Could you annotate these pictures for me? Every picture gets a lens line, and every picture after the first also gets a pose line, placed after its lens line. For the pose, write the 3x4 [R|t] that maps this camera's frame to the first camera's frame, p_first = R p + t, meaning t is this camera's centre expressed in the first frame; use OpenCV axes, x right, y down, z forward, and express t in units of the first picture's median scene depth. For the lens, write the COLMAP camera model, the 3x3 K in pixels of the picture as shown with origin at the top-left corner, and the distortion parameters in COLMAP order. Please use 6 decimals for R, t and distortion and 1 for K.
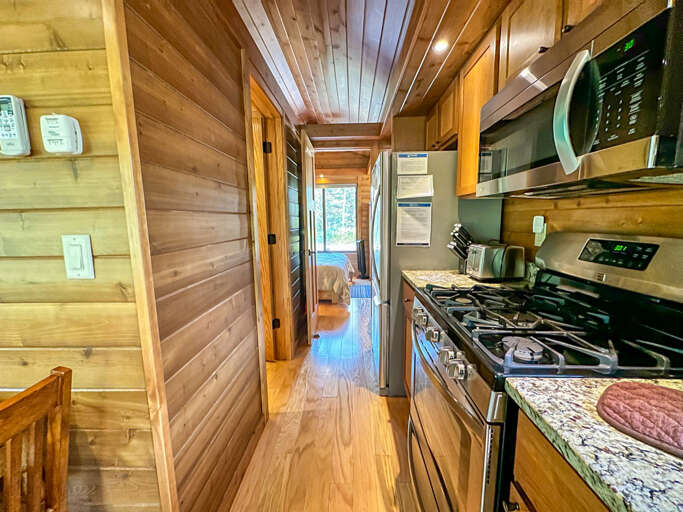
lens RADIAL K [[272.5, 0, 340.5], [0, 272.5, 255.5], [0, 0, 1]] dist [-0.003263, -0.000532]
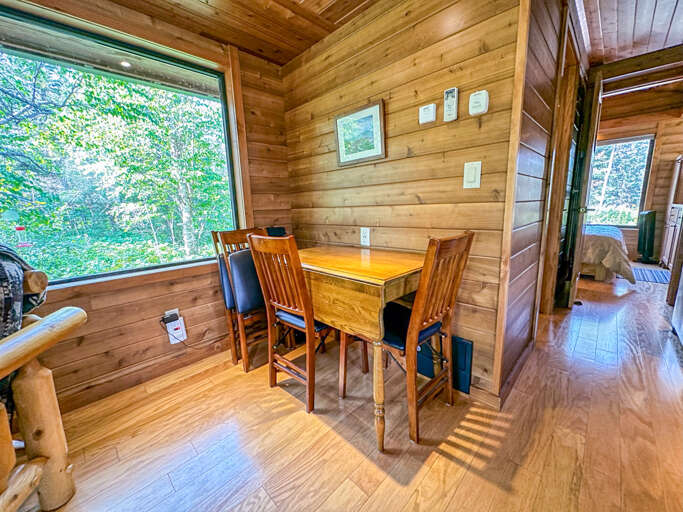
lens RADIAL K [[272.5, 0, 340.8], [0, 272.5, 255.6], [0, 0, 1]] dist [-0.003263, -0.000532]
pose [[0.741284, 0.112990, -0.661613, -0.344100], [-0.069201, 0.993342, 0.092108, 0.388684], [0.667615, -0.022494, 0.744167, -0.827420]]
